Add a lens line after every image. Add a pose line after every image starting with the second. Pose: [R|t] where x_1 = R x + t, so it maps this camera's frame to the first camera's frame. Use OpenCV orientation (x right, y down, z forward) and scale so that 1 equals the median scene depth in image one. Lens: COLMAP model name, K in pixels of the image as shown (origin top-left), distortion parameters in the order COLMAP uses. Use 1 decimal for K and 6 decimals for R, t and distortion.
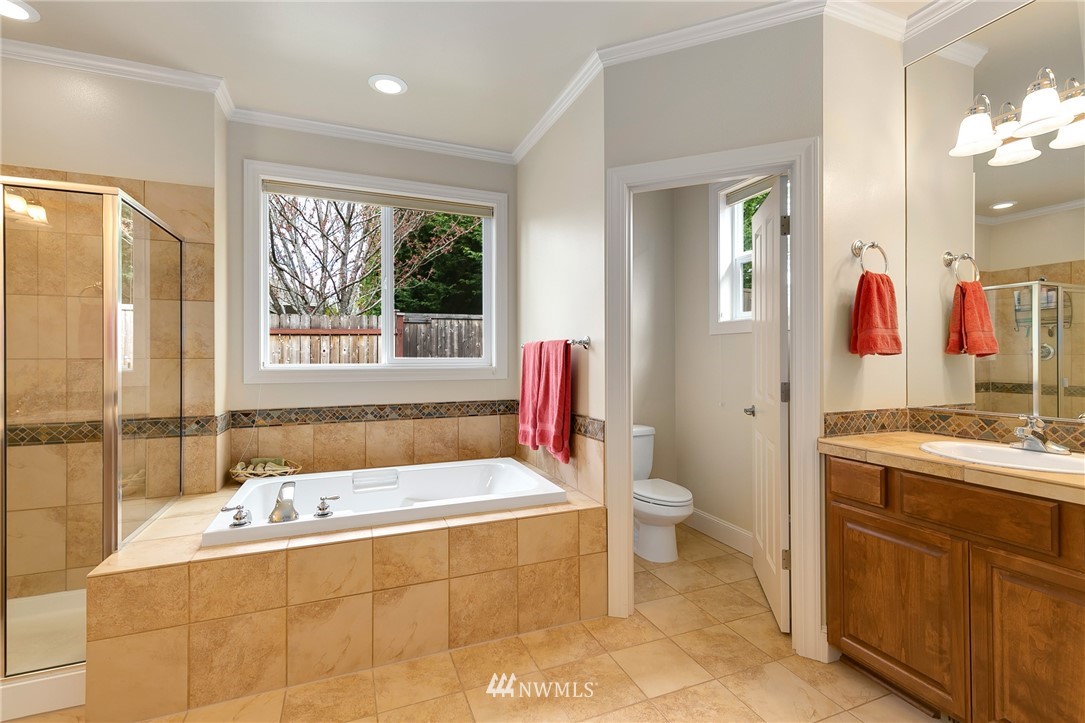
lens RADIAL K [[491.9, 0, 534.5], [0, 491.9, 353.7], [0, 0, 1]] dist [0.004255, -0.000763]
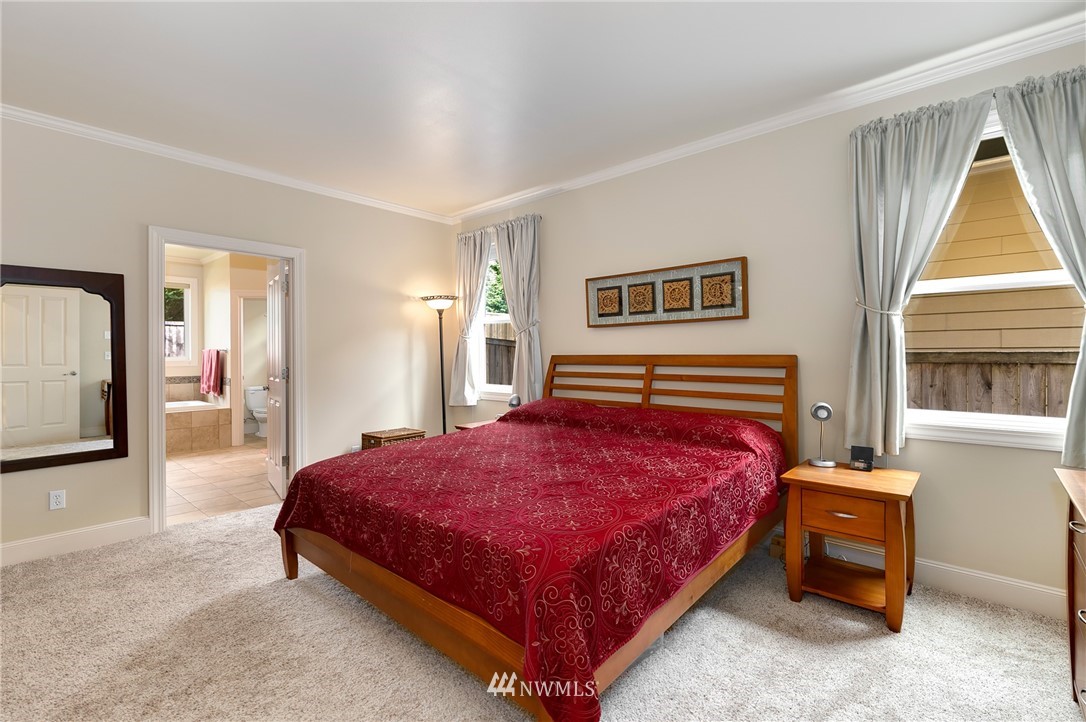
lens RADIAL K [[492.3, 0, 545.5], [0, 492.3, 350.9], [0, 0, 1]] dist [0.004255, -0.000763]
pose [[0.889591, -0.003610, 0.456745, 0.405790], [0.003521, 0.999993, 0.001046, -0.015590], [-0.456745, 0.000678, 0.889597, -2.088857]]
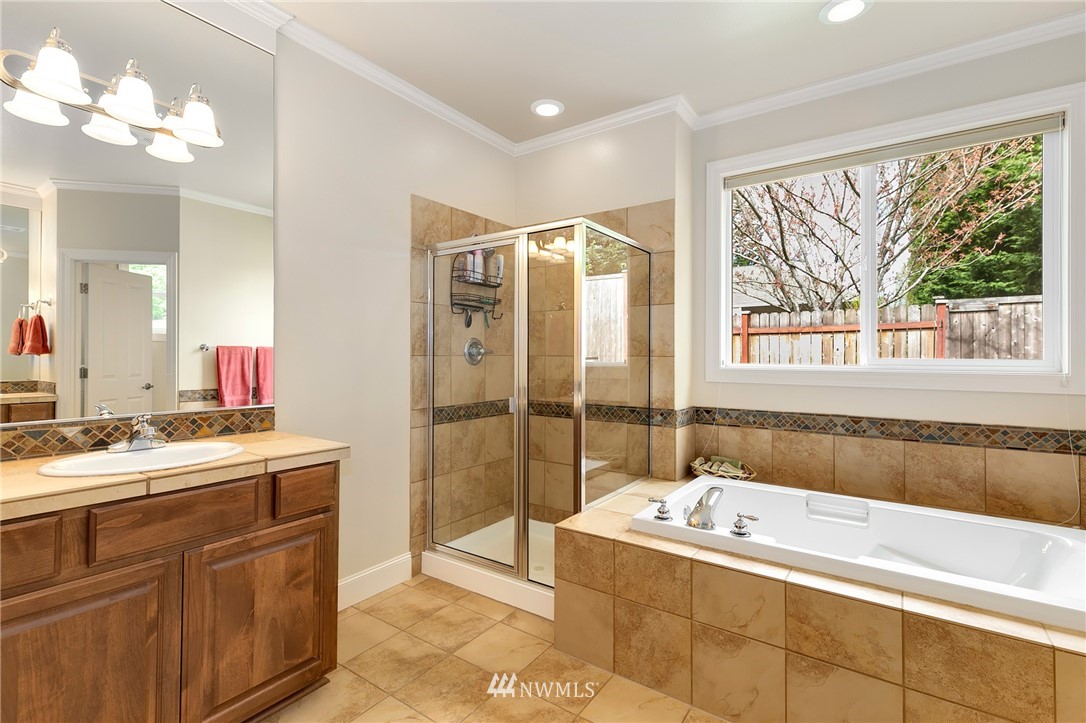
lens RADIAL K [[492.3, 0, 544.5], [0, 492.3, 350.9], [0, 0, 1]] dist [0.004255, -0.000763]
pose [[0.553937, -0.002611, -0.832554, 0.090308], [-0.000955, 0.999992, -0.003772, 0.001531], [0.832558, 0.002884, 0.553930, 0.169207]]
